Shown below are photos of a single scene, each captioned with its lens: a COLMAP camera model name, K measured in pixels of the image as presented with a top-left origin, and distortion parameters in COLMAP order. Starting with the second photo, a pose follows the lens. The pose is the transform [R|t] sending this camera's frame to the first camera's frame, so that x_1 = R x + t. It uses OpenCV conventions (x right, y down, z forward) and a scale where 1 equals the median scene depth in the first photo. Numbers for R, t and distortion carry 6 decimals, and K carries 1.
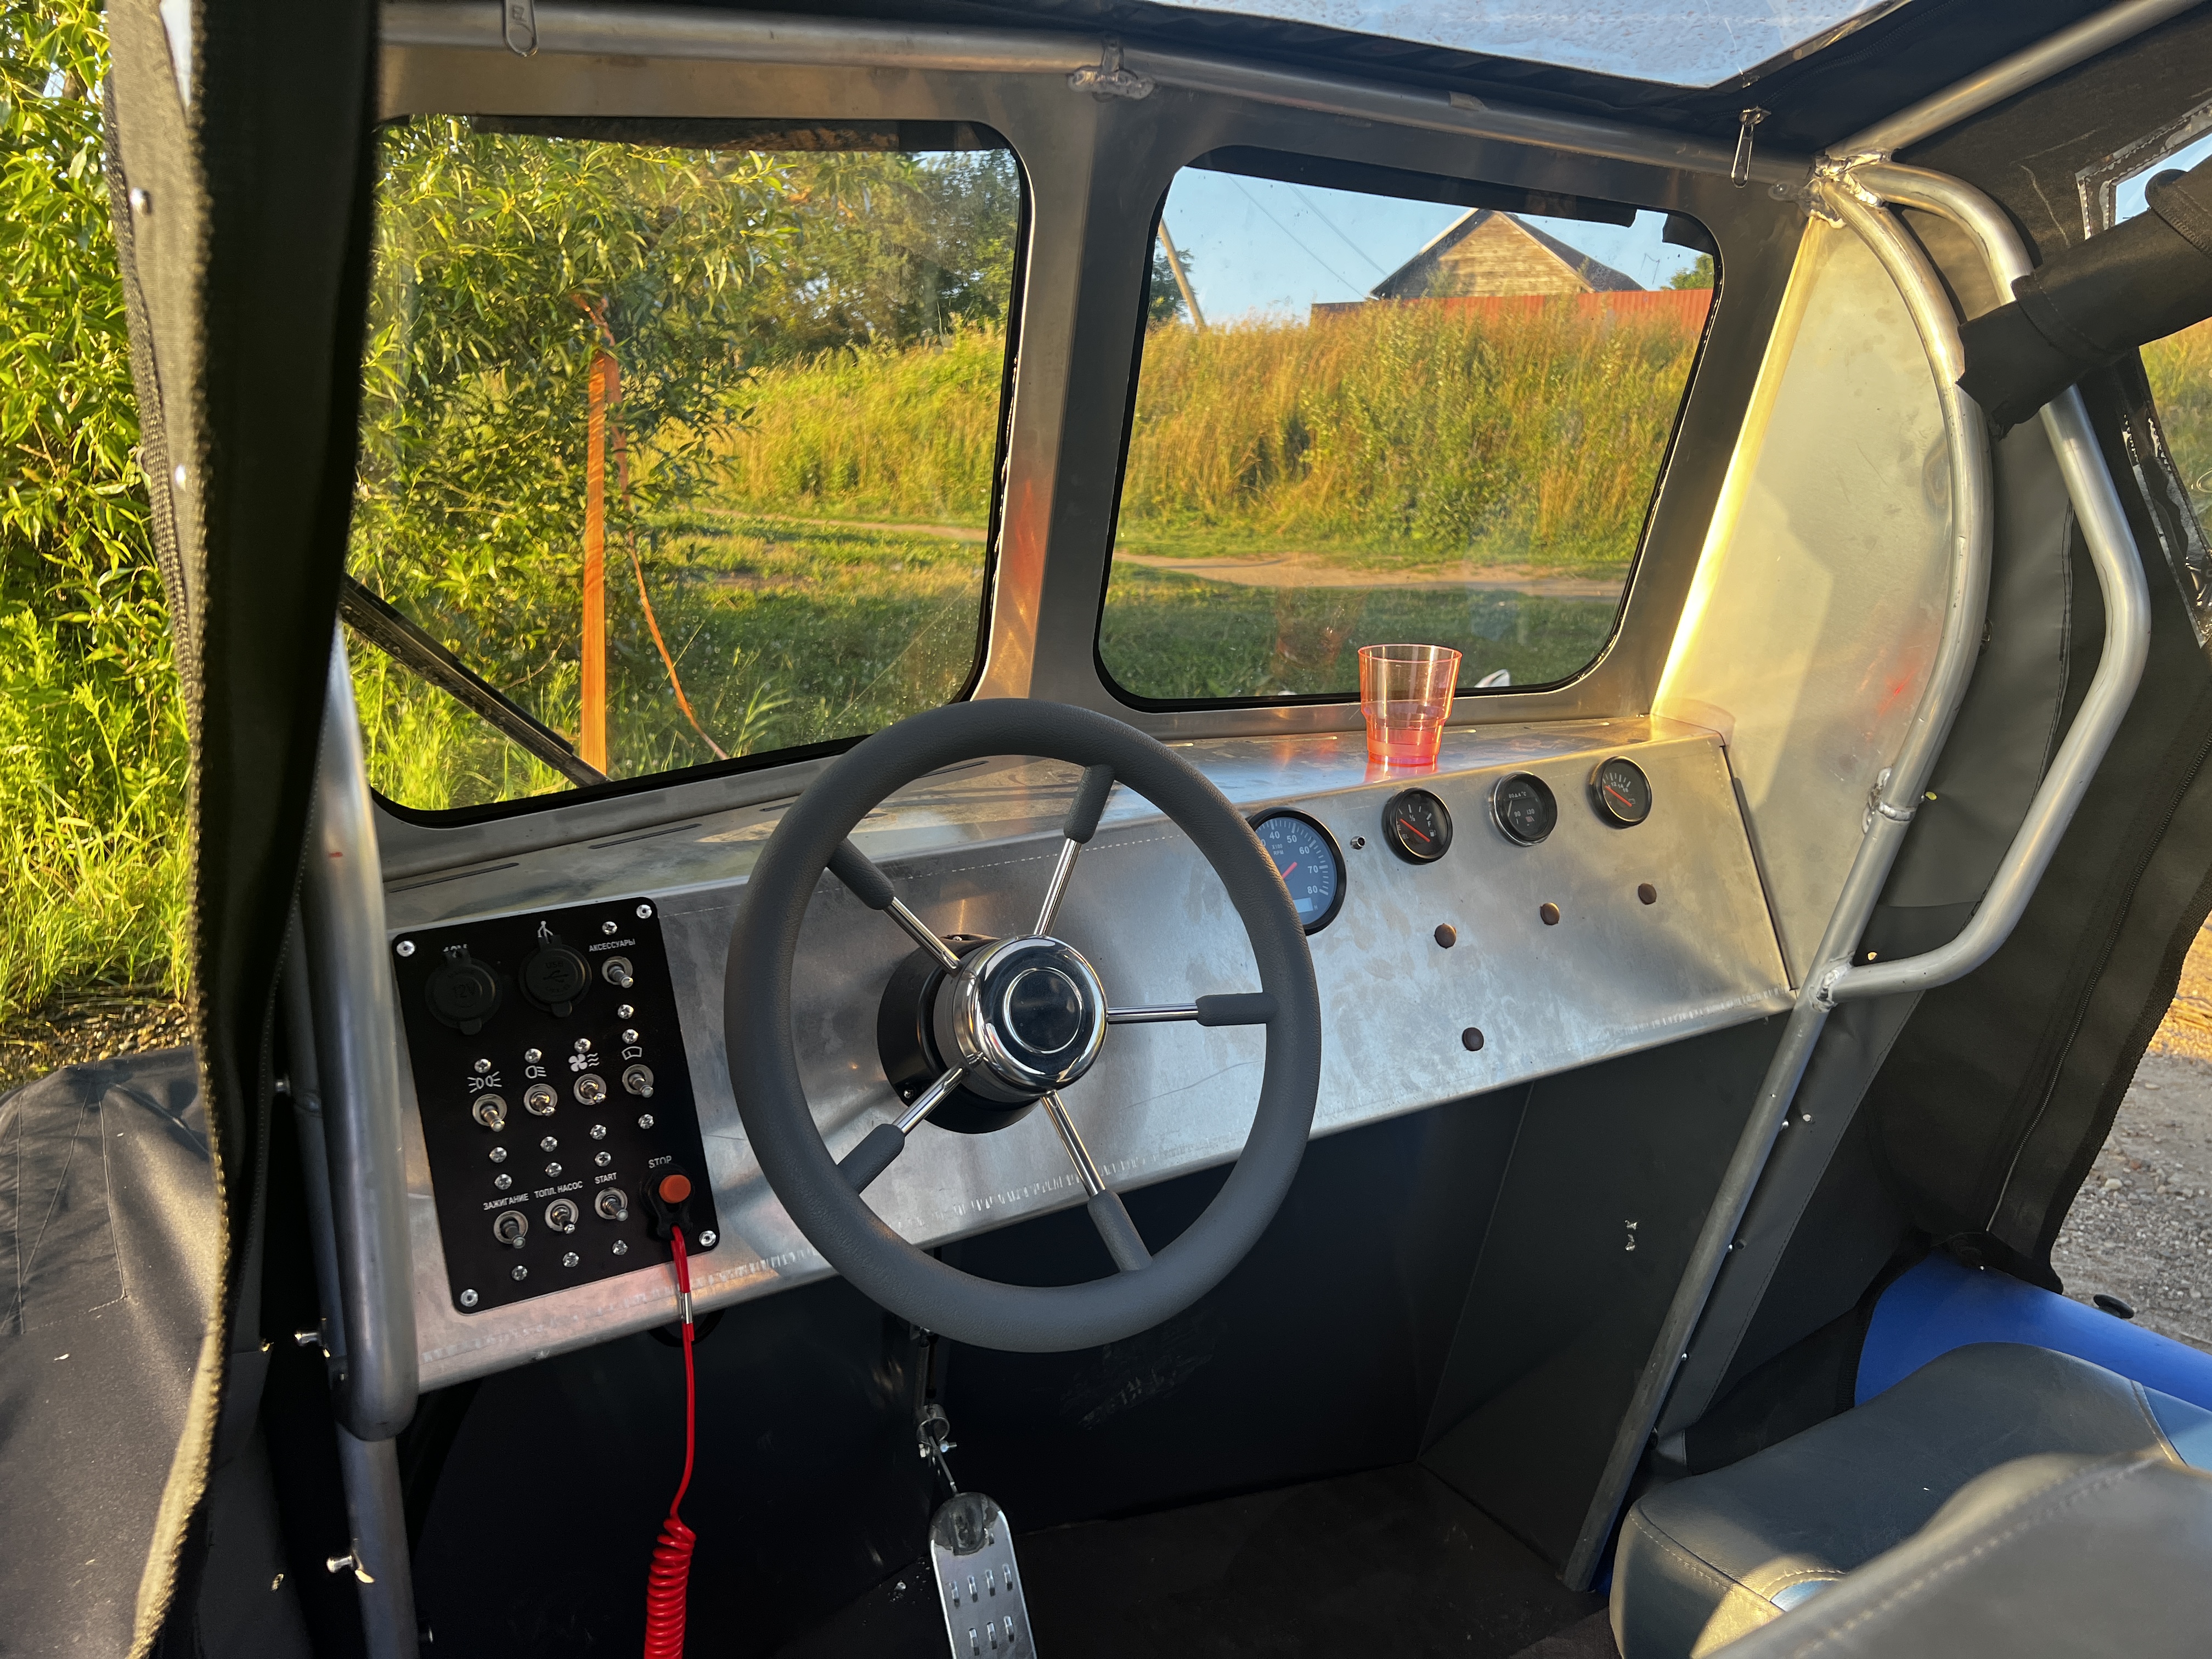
lens RADIAL K [[1808.8, 0, 1093.8], [0, 1808.8, 903.0], [0, 0, 1]] dist [0.094361, -0.099888]
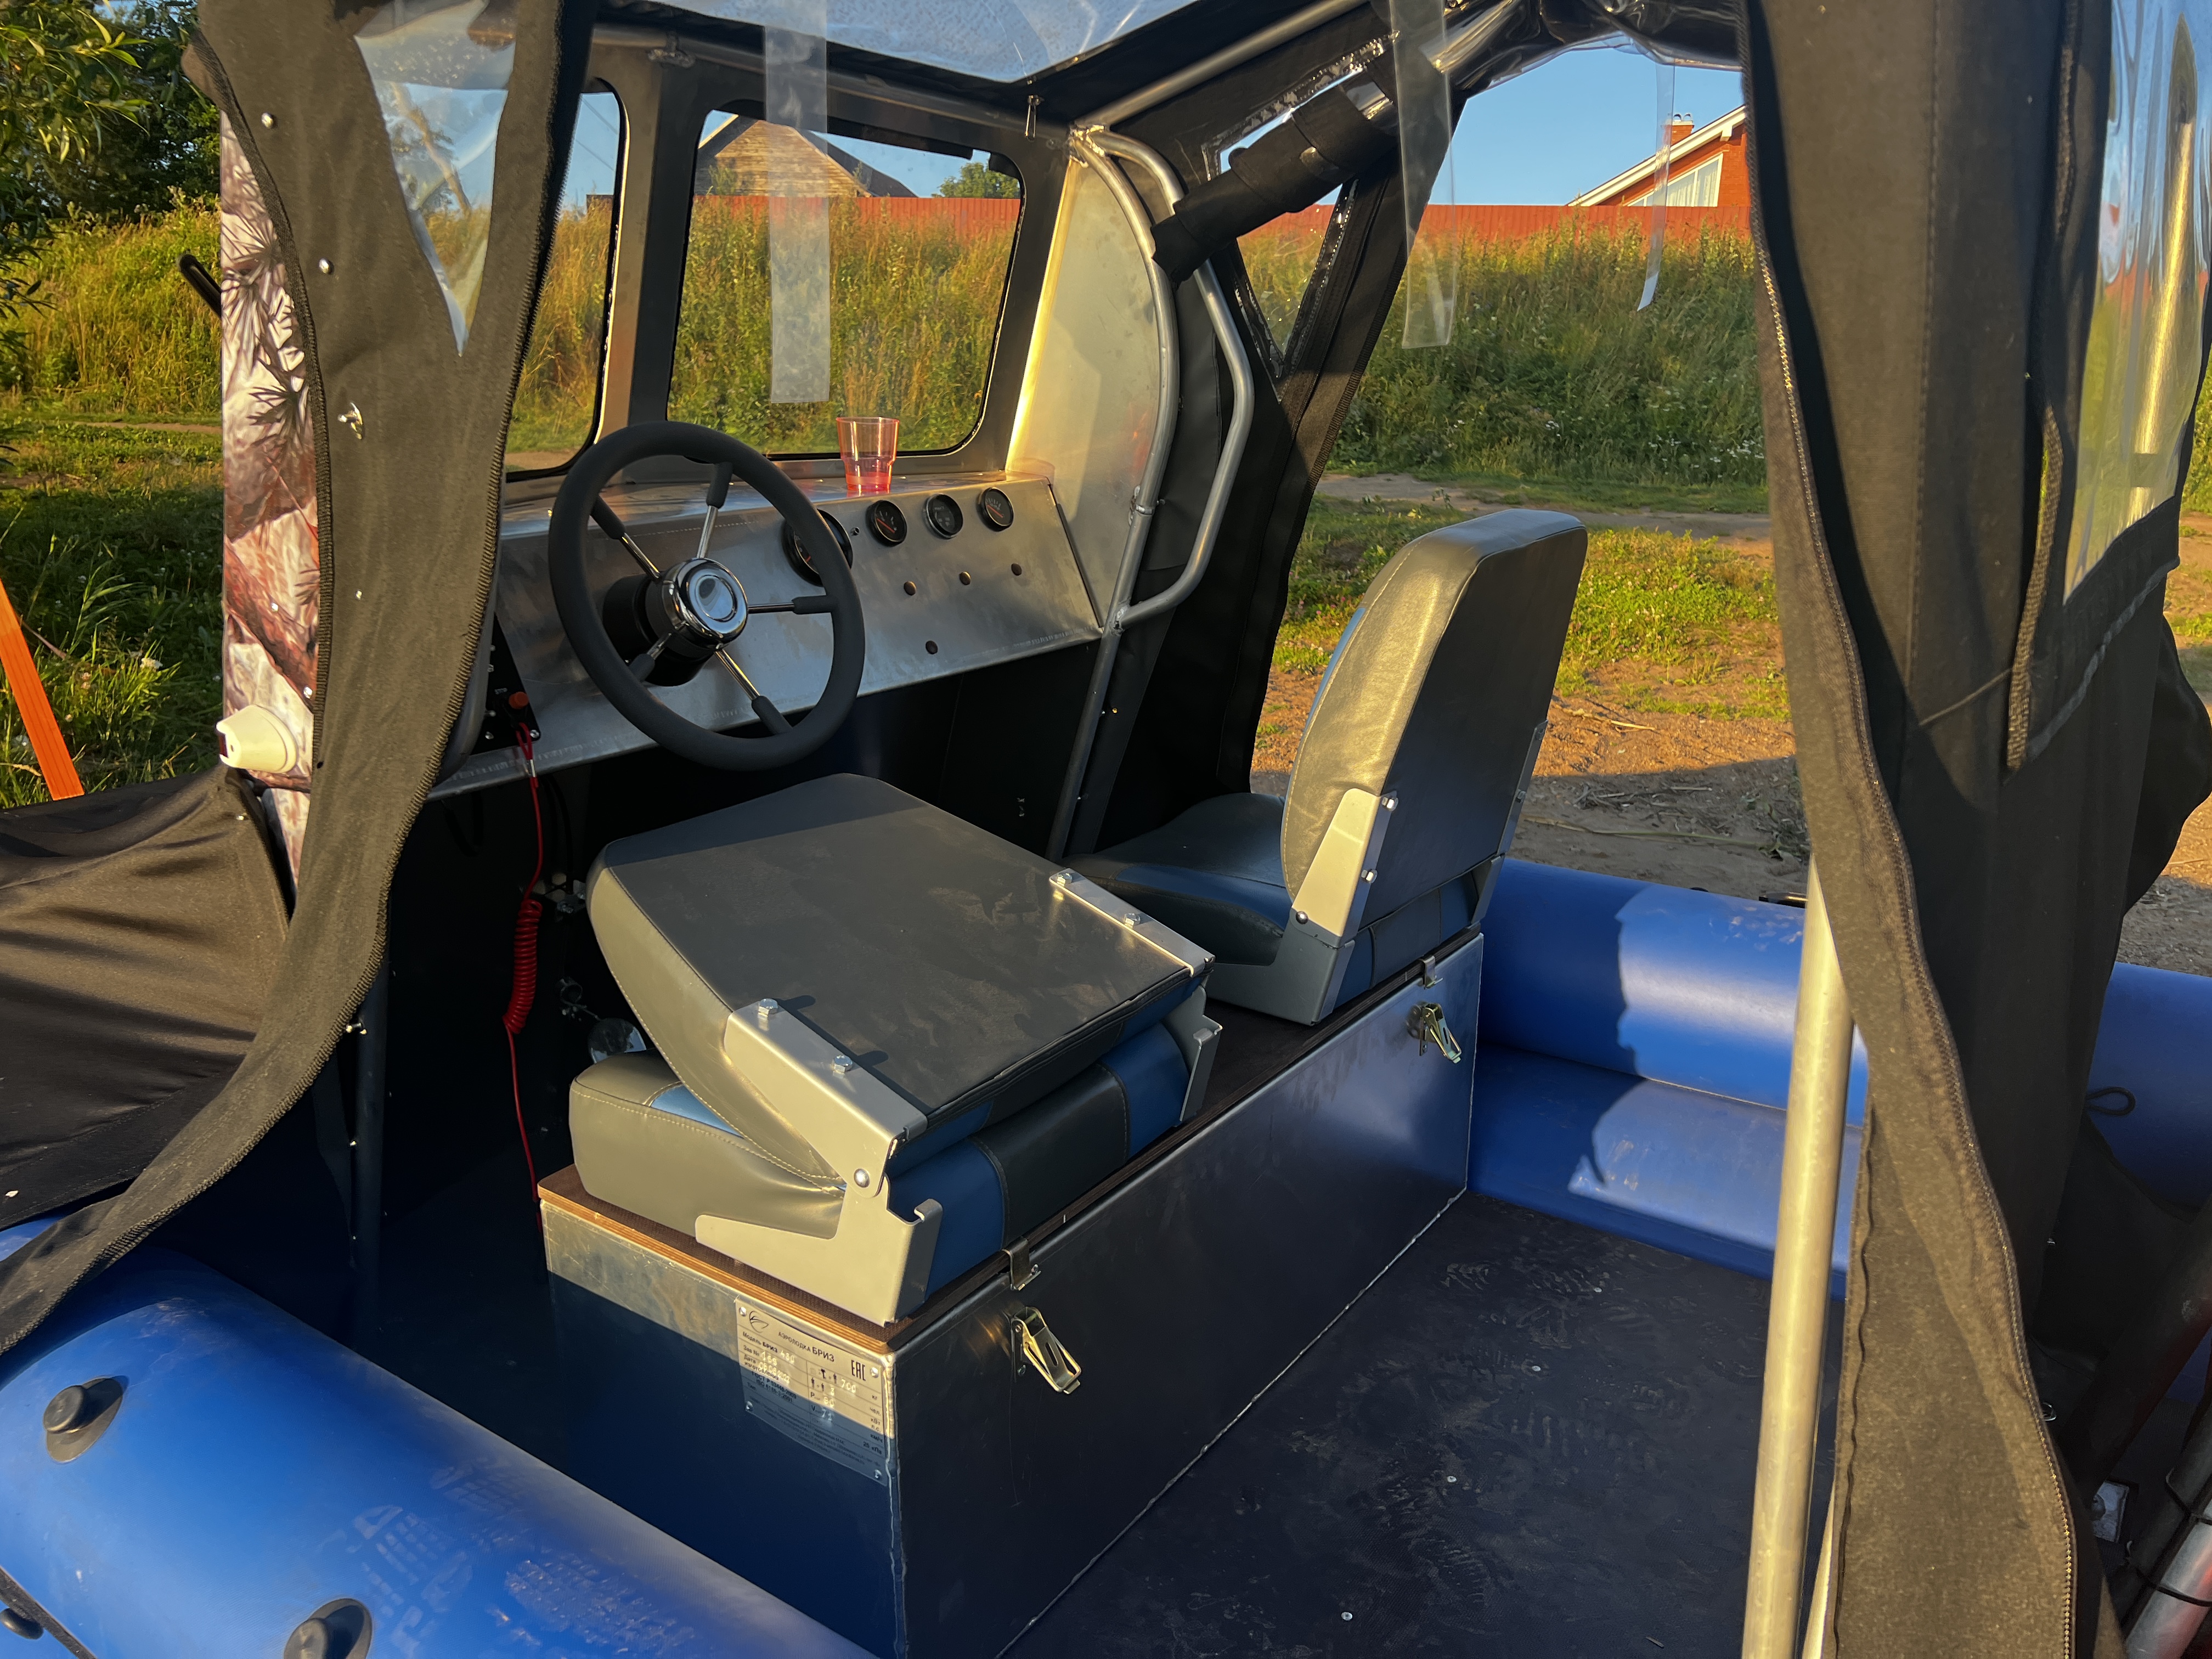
lens RADIAL K [[1808.8, 0, 1093.8], [0, 1808.8, 903.0], [0, 0, 1]] dist [0.094361, -0.099888]
pose [[0.931849, -0.100603, 0.348621, -0.076272], [0.083543, 0.994468, 0.063671, 0.062686], [-0.353098, -0.030207, 0.935099, -0.186959]]
